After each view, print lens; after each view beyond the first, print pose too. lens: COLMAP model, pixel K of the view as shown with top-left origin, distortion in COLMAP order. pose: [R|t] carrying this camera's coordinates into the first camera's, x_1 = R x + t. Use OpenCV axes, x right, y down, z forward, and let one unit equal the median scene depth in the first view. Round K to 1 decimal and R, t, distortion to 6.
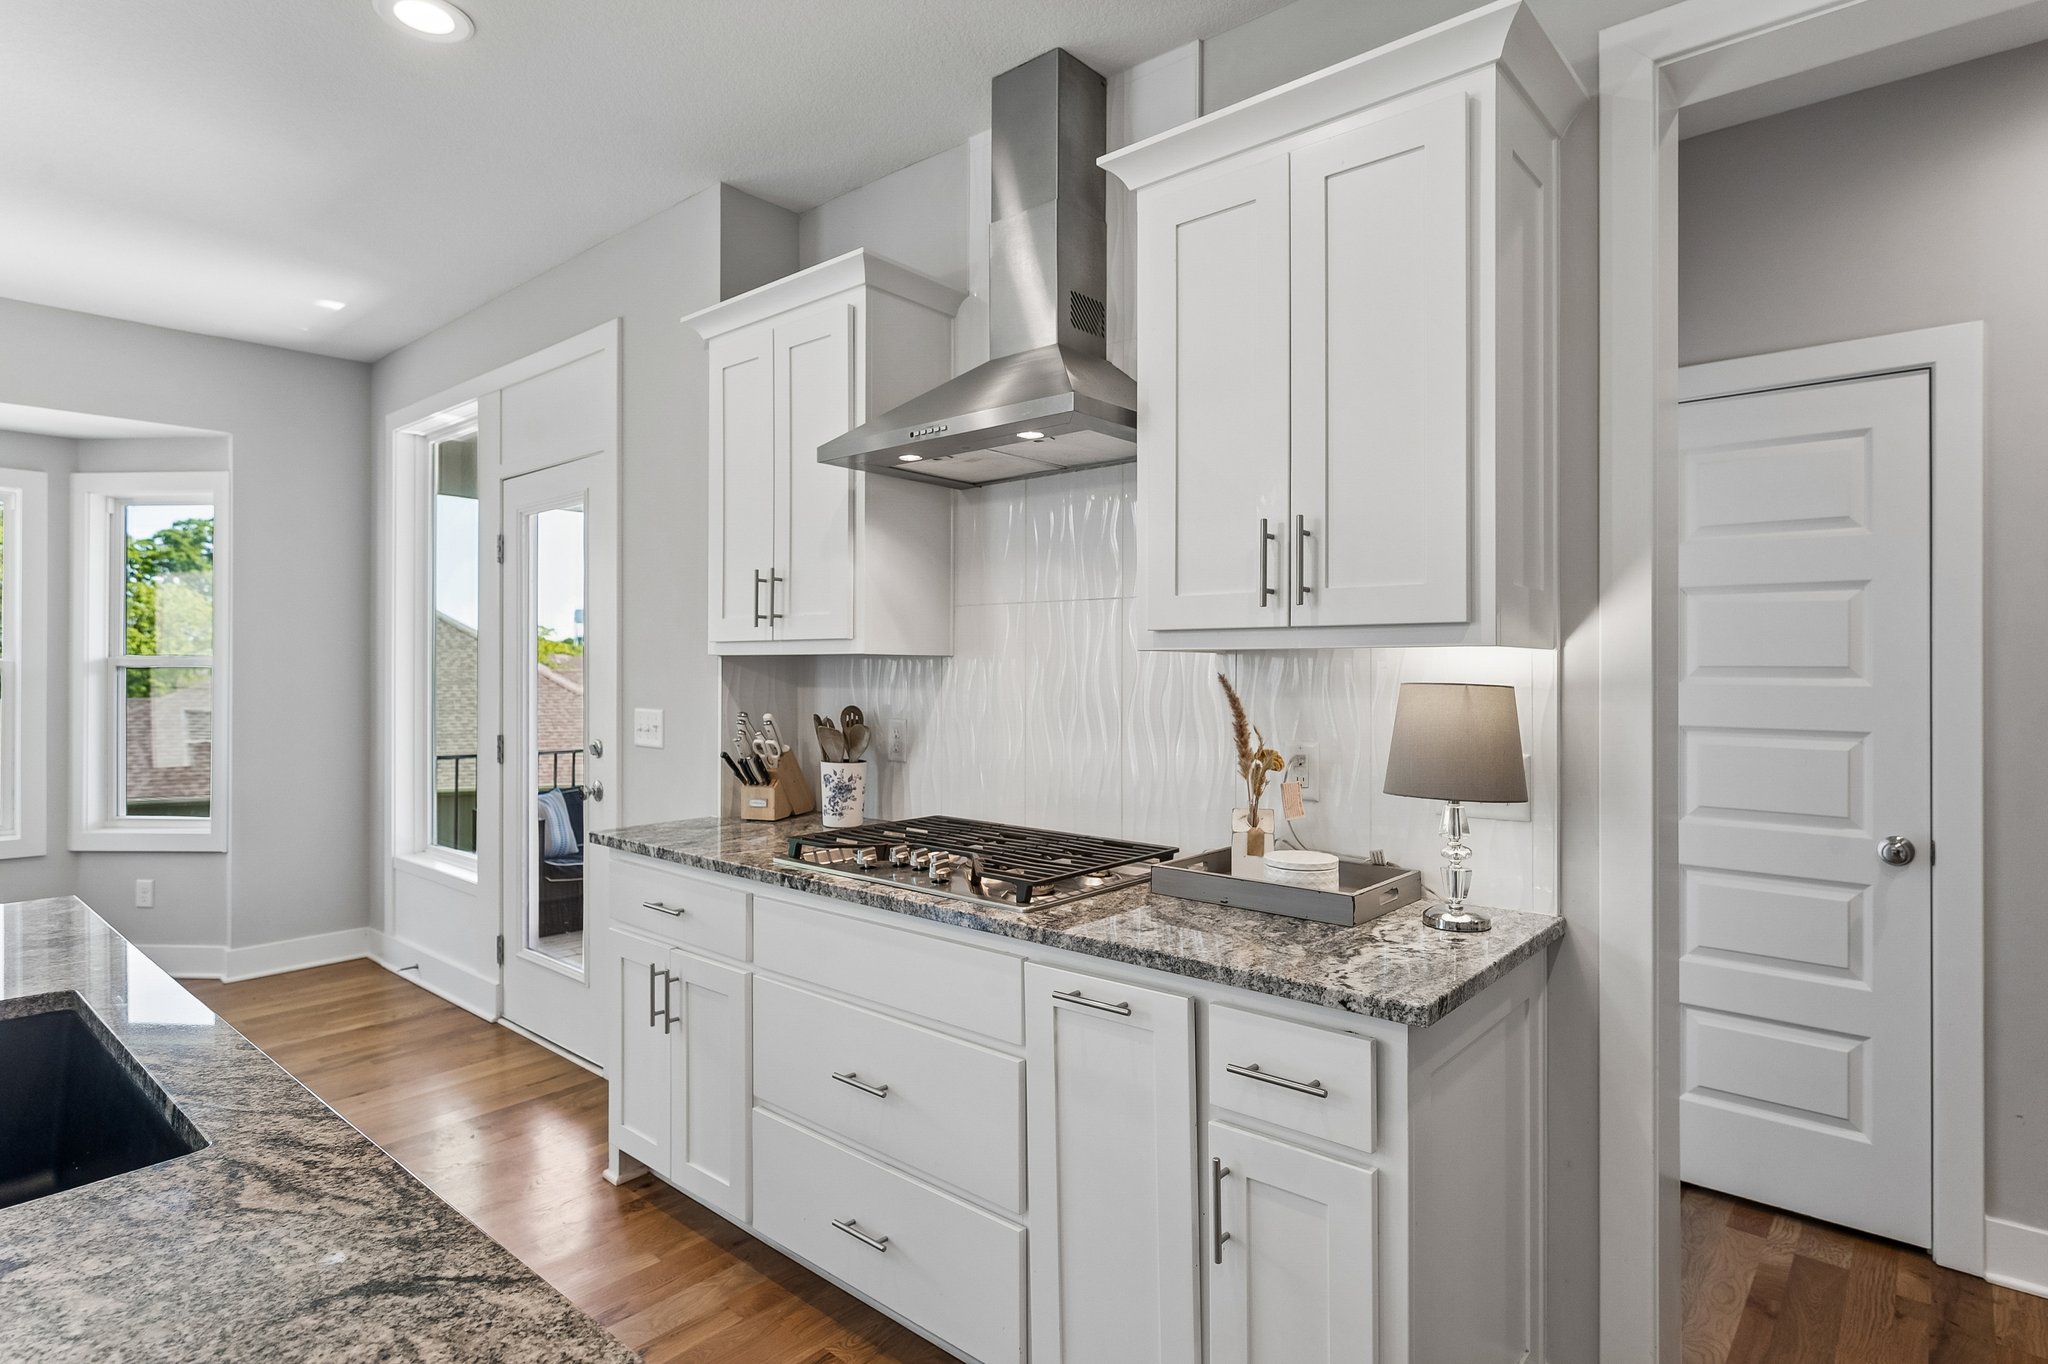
lens RADIAL K [[1057.5, 0, 1028.0], [0, 1057.5, 662.1], [0, 0, 1]] dist [-0.000100, 0.000334]
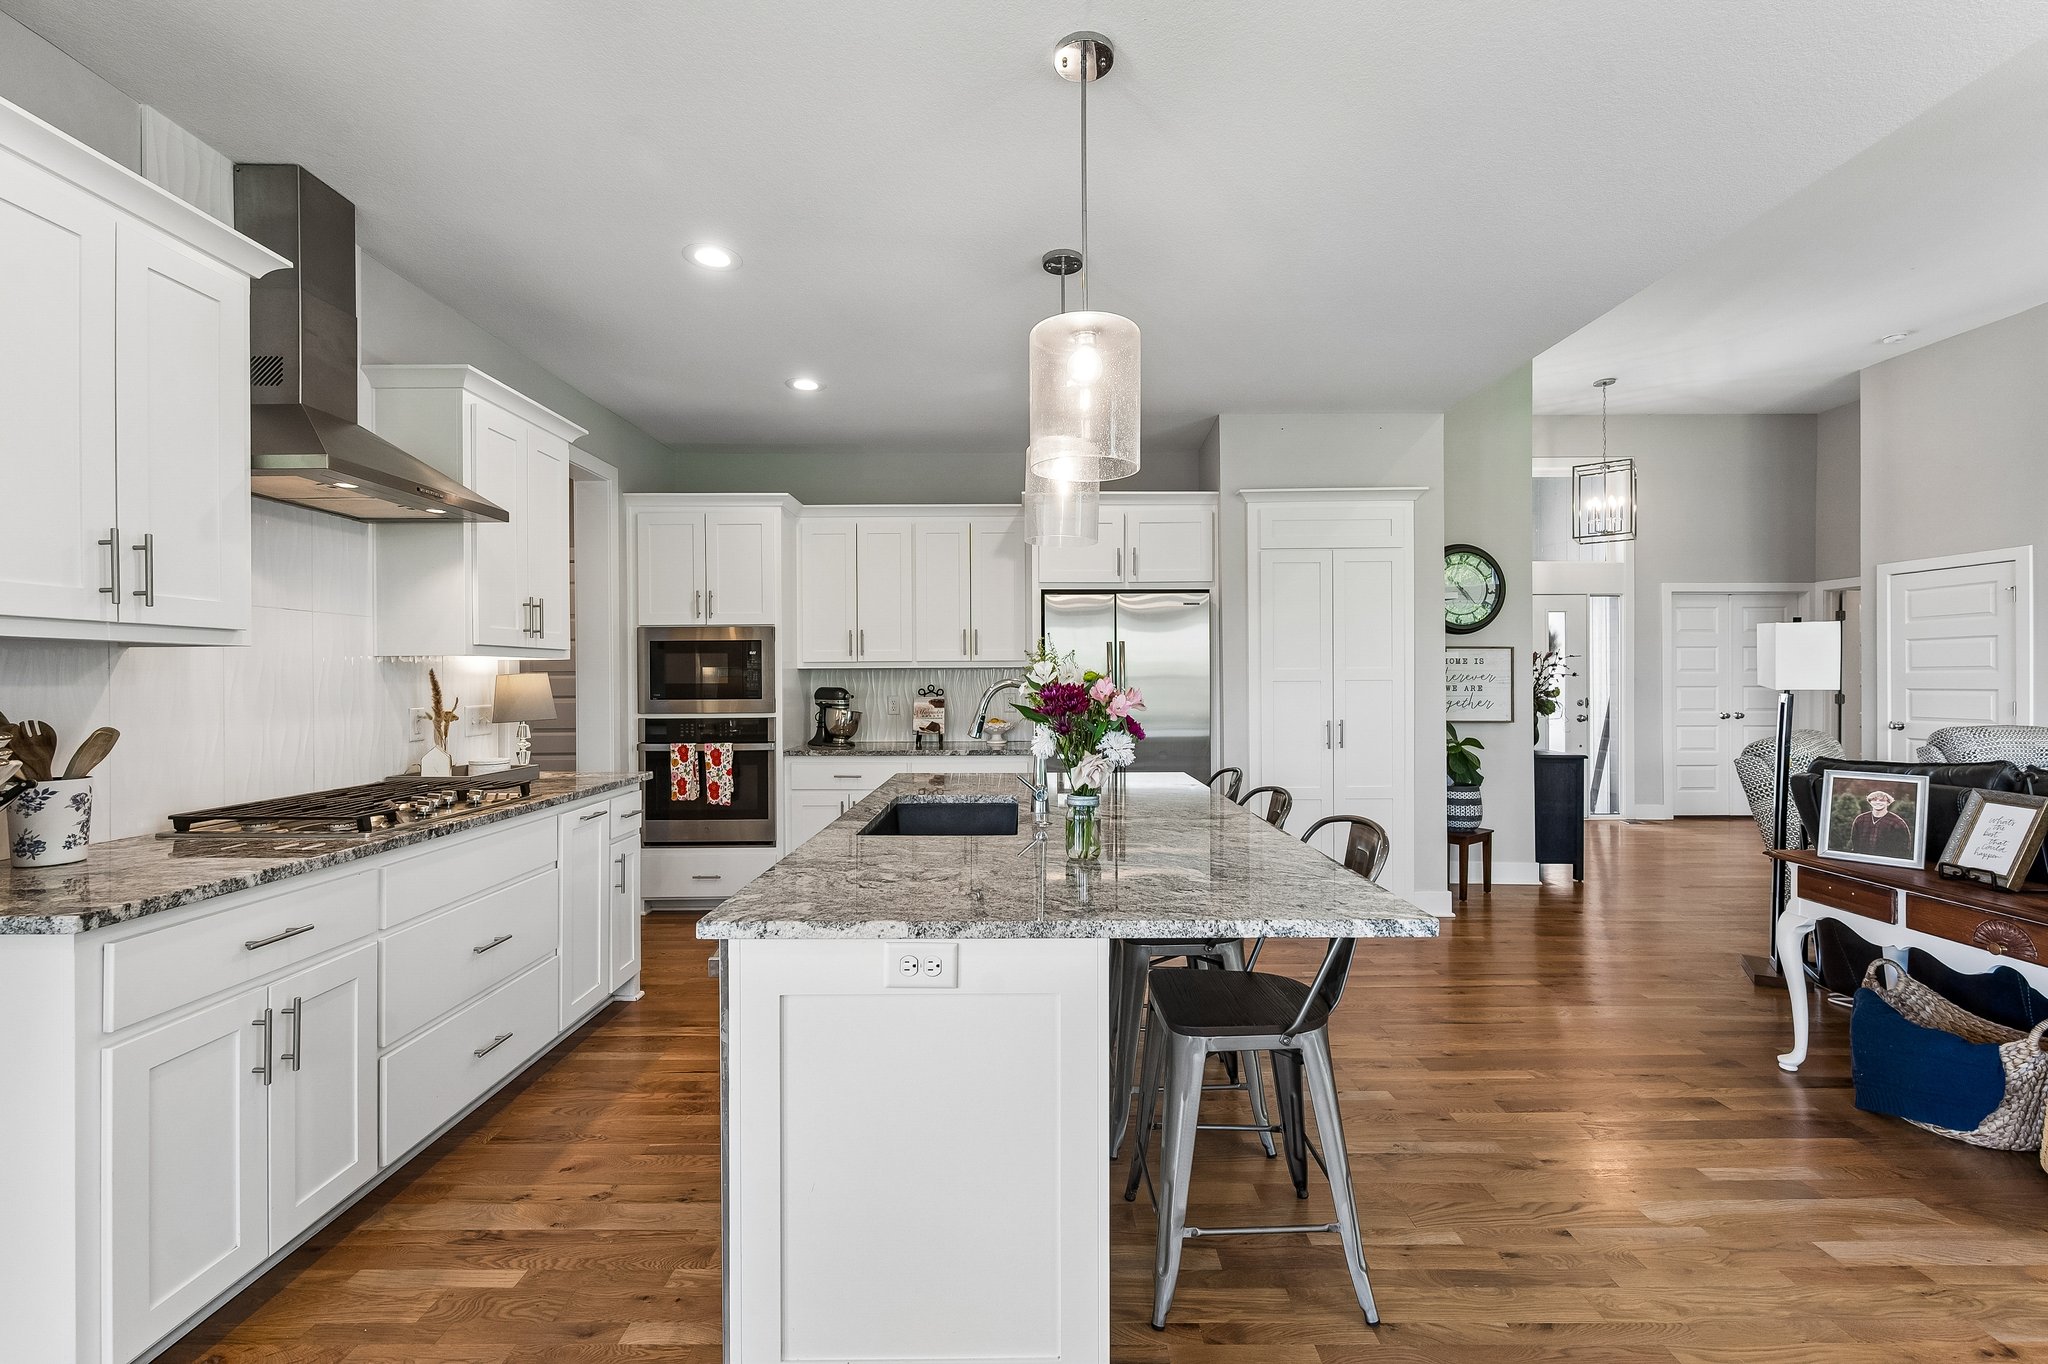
lens RADIAL K [[879.0, 0, 1025.7], [0, 879.0, 682.4], [0, 0, 1]] dist [0.012192, -0.000037]
pose [[-0.656672, -0.004996, 0.754159, -1.377910], [-0.006662, 0.999977, 0.000824, 0.023750], [-0.754147, -0.004483, -0.656691, 1.093052]]
